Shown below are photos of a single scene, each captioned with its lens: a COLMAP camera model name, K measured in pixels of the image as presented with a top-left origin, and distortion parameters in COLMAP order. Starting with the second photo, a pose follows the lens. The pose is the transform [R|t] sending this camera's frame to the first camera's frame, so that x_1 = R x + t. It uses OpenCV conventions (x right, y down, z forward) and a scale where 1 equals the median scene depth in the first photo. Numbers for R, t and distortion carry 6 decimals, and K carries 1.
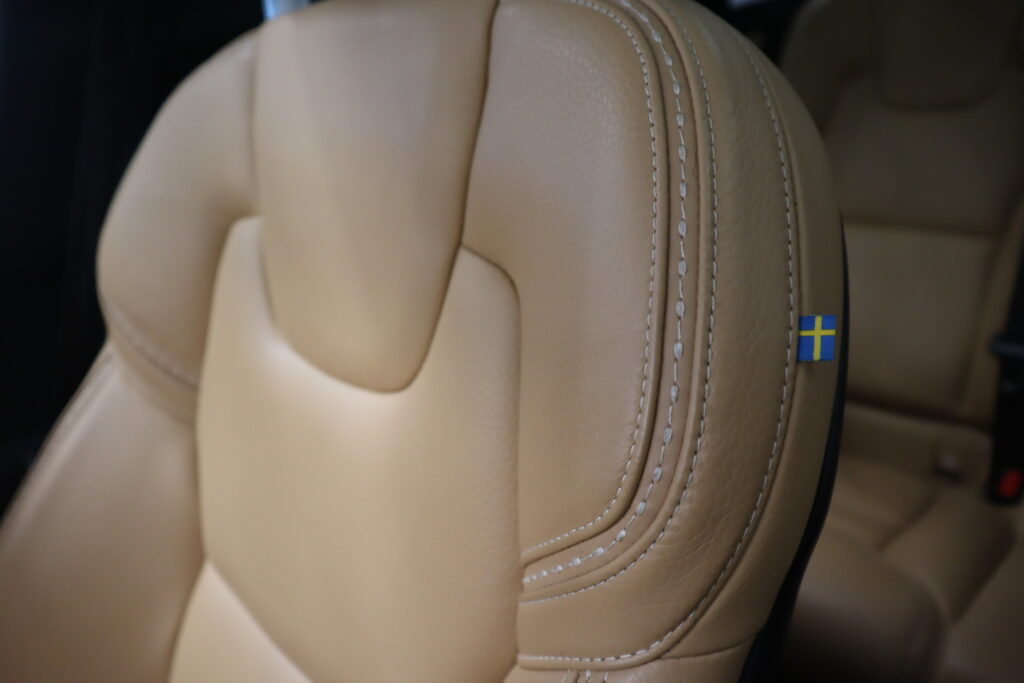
lens RADIAL K [[727.6, 0, 512.0], [0, 727.6, 341.5], [0, 0, 1]] dist [-0.001396, -0.001296]
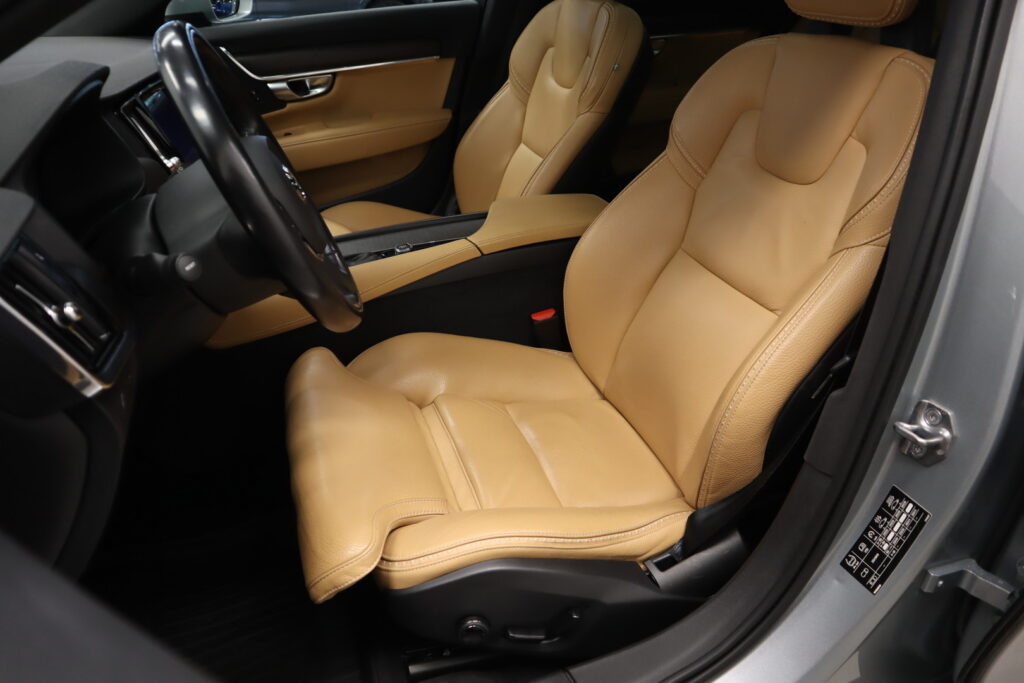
lens RADIAL K [[727.6, 0, 512.0], [0, 727.6, 341.5], [0, 0, 1]] dist [-0.001396, -0.001296]
pose [[0.900891, 0.280293, -0.331408, 1.118228], [-0.213255, 0.950855, 0.224493, 0.475079], [0.378044, -0.131569, 0.916391, -2.716863]]
